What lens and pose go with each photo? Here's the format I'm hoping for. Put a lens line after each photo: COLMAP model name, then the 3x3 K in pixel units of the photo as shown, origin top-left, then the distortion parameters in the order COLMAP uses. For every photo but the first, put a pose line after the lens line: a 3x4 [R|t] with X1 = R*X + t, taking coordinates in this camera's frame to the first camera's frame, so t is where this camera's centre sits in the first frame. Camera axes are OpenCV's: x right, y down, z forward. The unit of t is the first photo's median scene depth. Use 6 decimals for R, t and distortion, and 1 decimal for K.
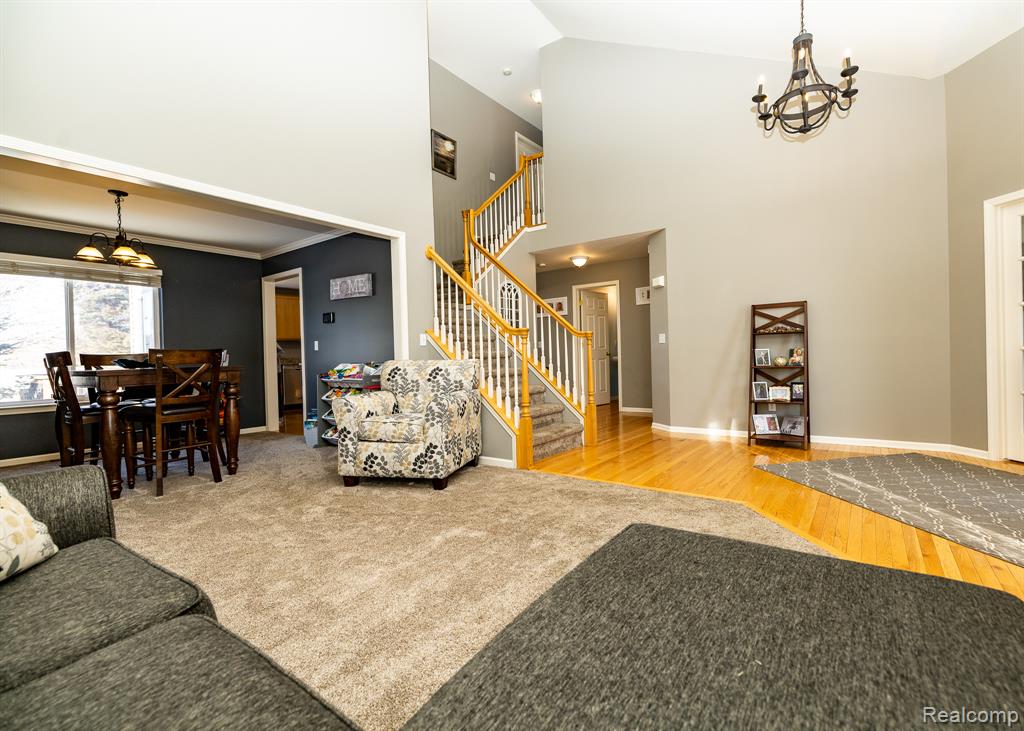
lens RADIAL K [[460.3, 0, 516.6], [0, 460.3, 358.9], [0, 0, 1]] dist [0.000724, 0.000419]
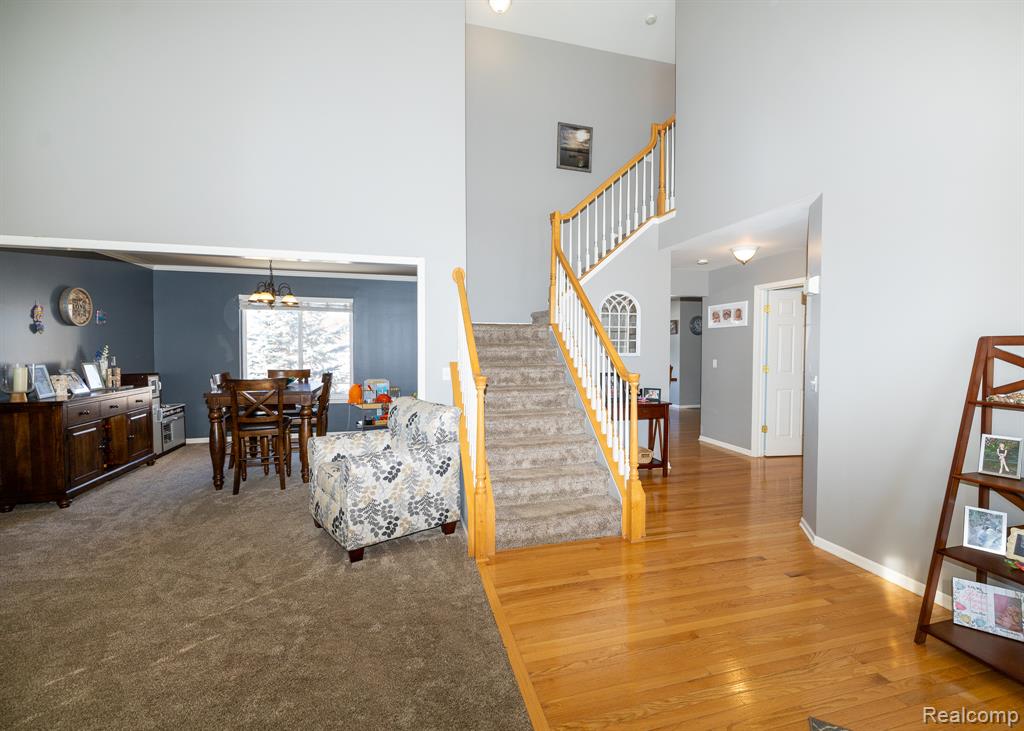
lens RADIAL K [[447.1, 0, 522.3], [0, 447.1, 356.2], [0, 0, 1]] dist [0.000886, 0.000110]
pose [[0.789580, 0.036249, -0.612576, 0.429637], [-0.021275, 0.999271, 0.031708, -0.102314], [0.613279, -0.012003, 0.789775, 0.375551]]
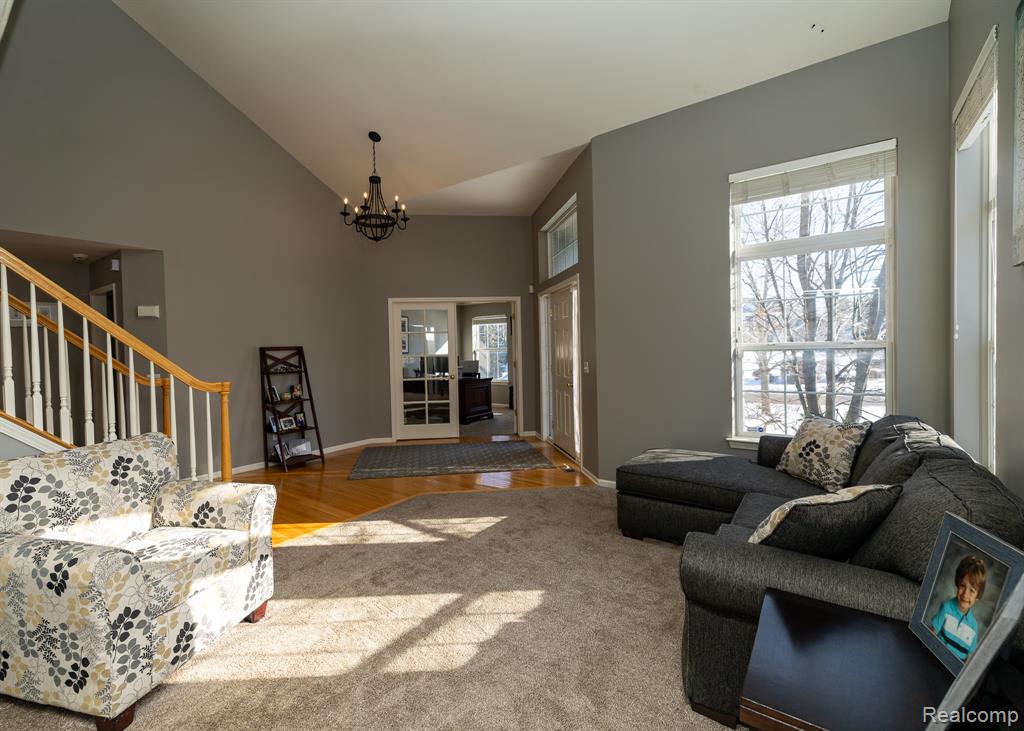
lens RADIAL K [[459.7, 0, 516.1], [0, 459.7, 362.1], [0, 0, 1]] dist [-0.000198, 0.000076]
pose [[-0.011217, -0.008241, 0.999903, -0.596400], [0.033111, 0.999415, 0.008608, -0.070571], [-0.999389, 0.033204, -0.010938, 0.405898]]
